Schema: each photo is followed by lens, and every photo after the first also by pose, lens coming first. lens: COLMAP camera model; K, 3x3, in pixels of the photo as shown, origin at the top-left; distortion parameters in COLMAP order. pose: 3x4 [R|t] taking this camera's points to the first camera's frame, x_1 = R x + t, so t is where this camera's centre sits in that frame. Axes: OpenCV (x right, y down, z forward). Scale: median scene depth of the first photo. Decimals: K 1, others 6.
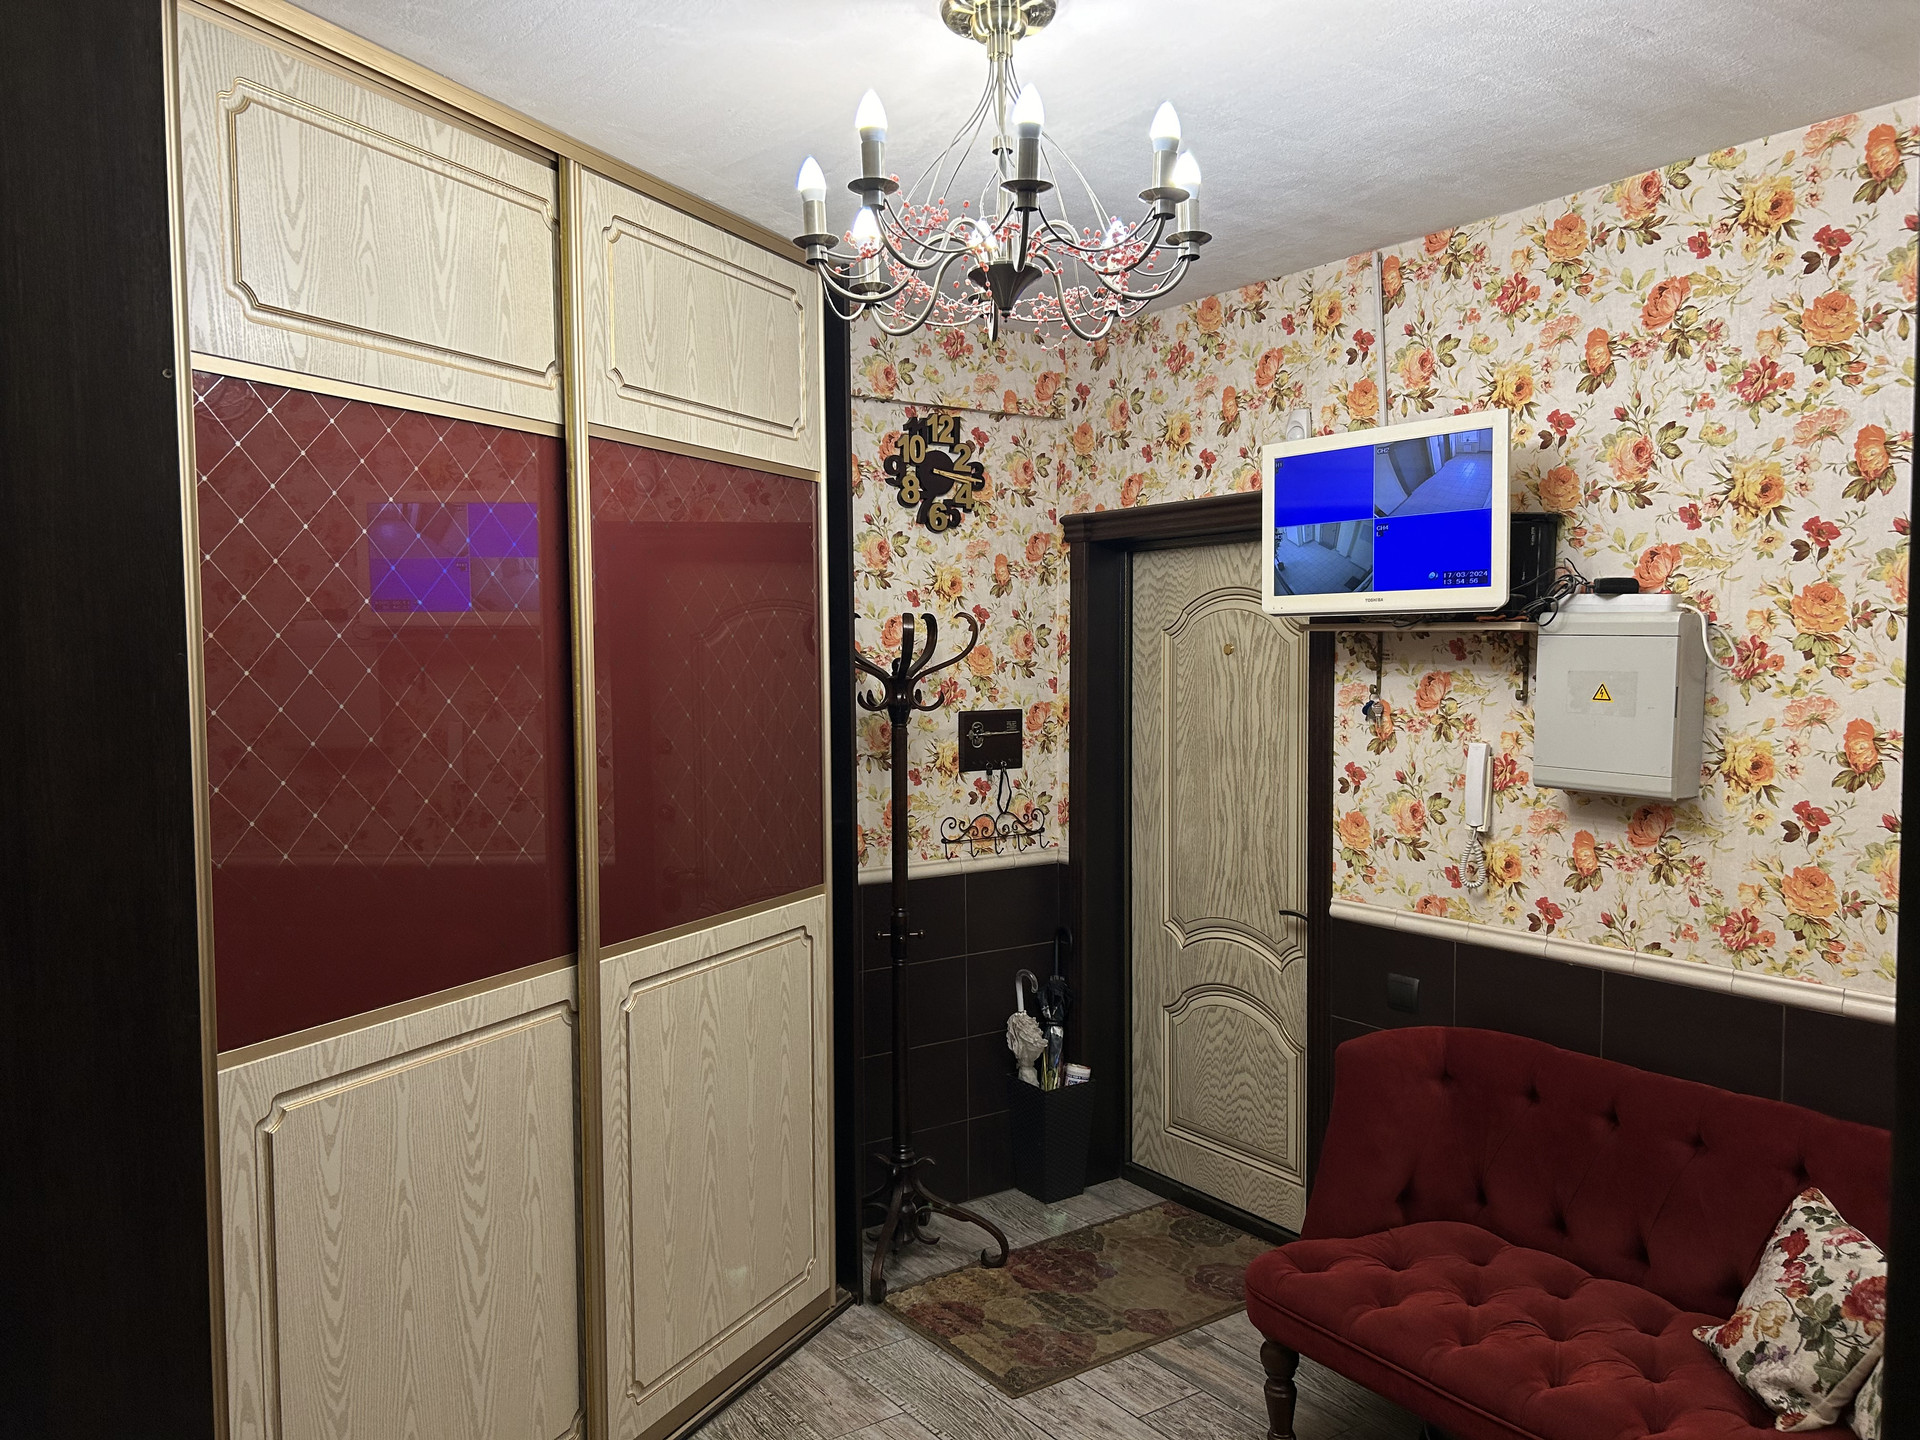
lens RADIAL K [[1451.9, 0, 969.9], [0, 1451.9, 728.5], [0, 0, 1]] dist [0.057853, -0.076512]
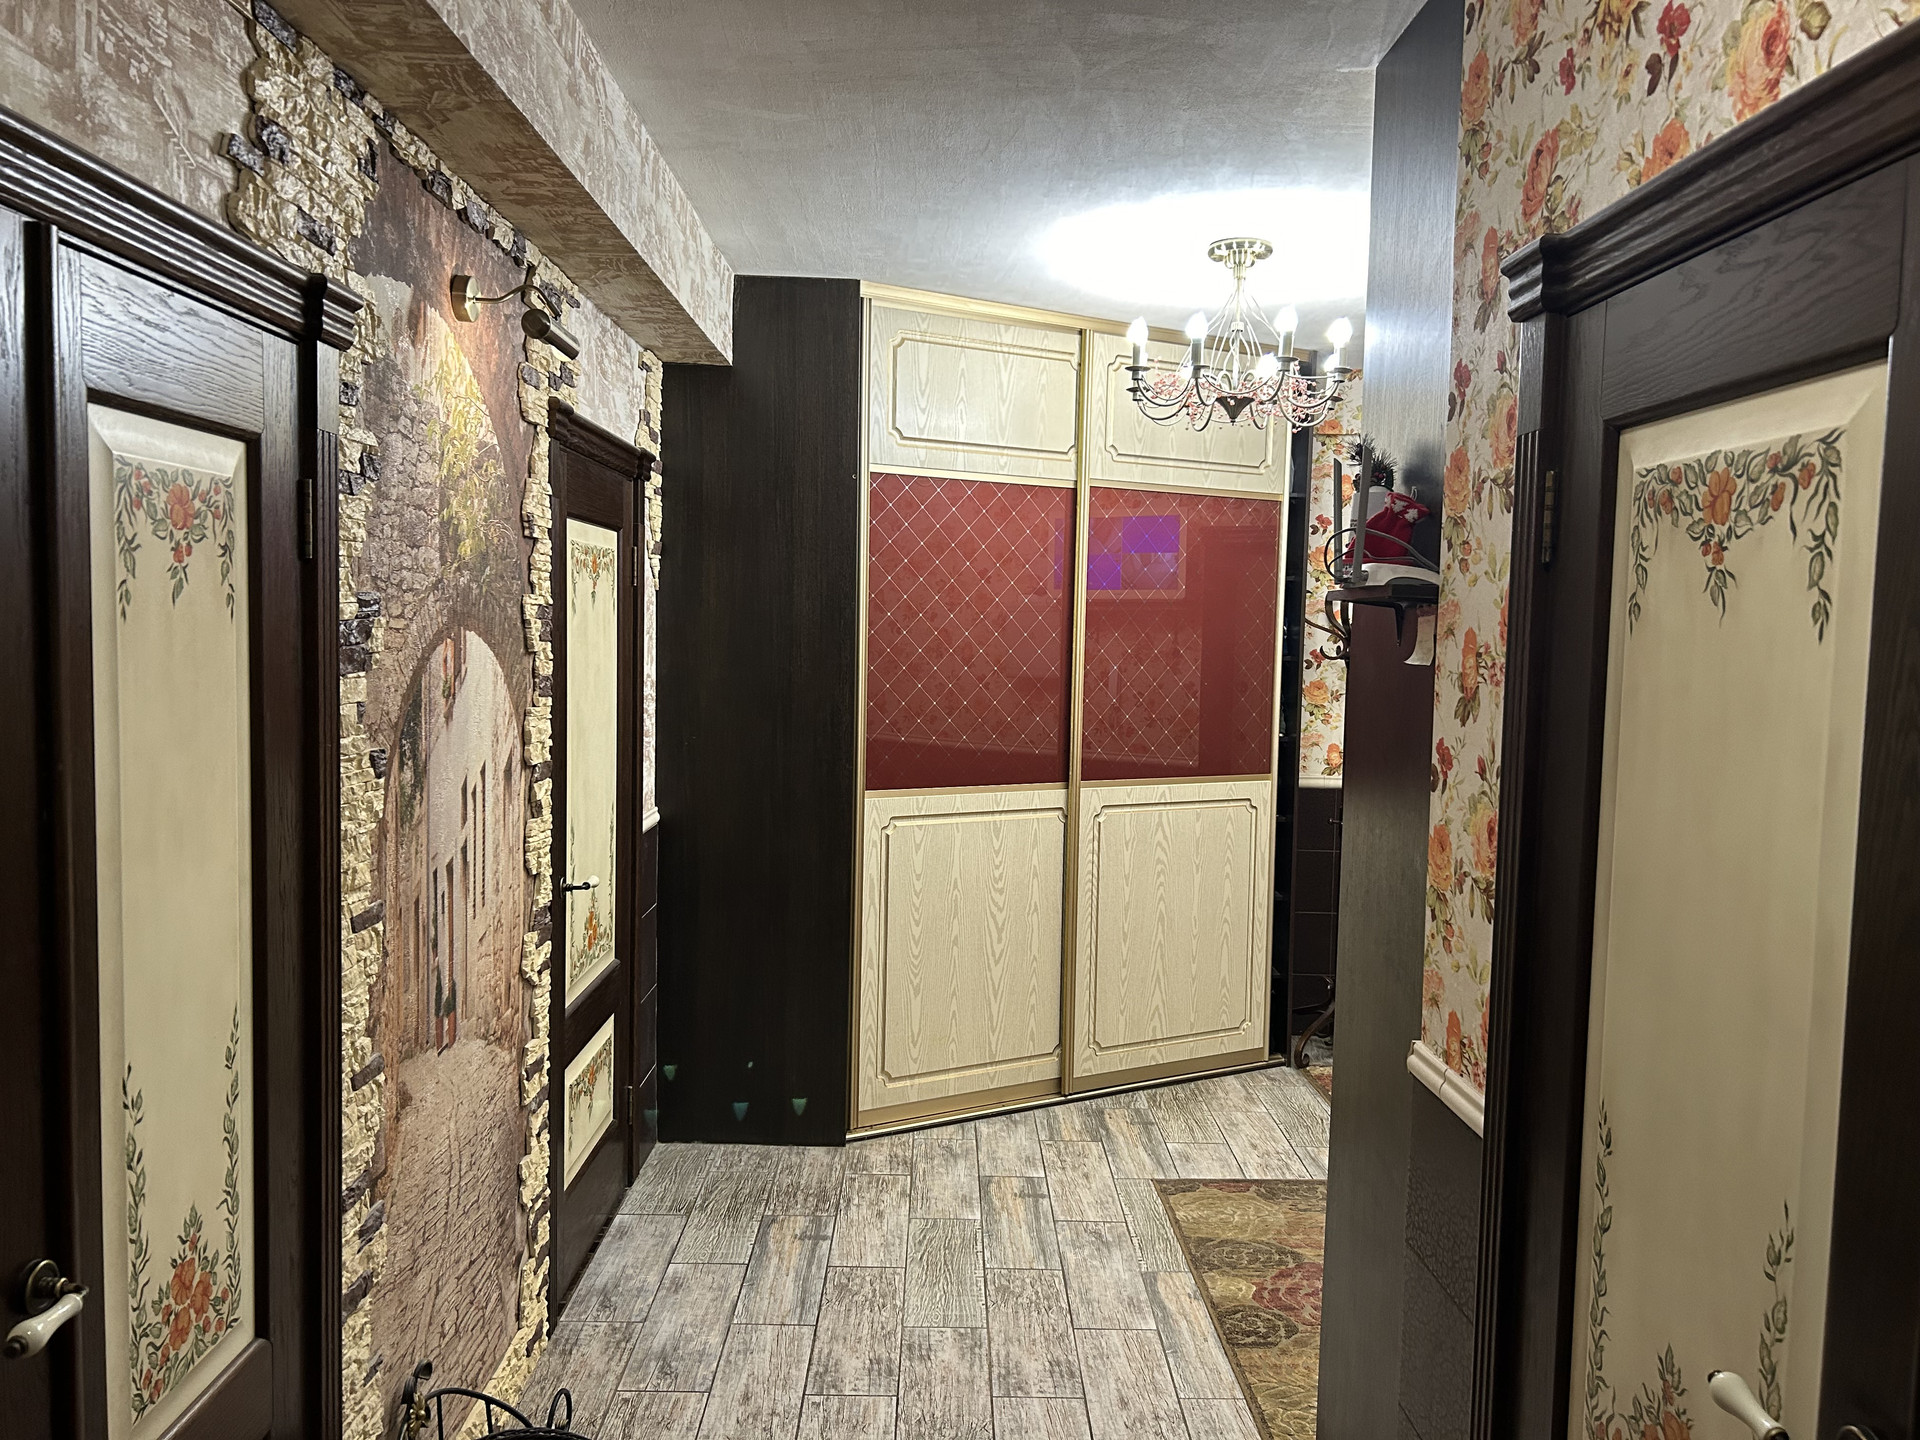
lens RADIAL K [[1451.9, 0, 968.6], [0, 1451.9, 726.5], [0, 0, 1]] dist [0.057853, -0.076512]
pose [[0.828517, 0.063073, -0.556401, 0.529617], [-0.058584, 0.997947, 0.025891, 0.043805], [0.556891, 0.011145, 0.830511, -0.457109]]
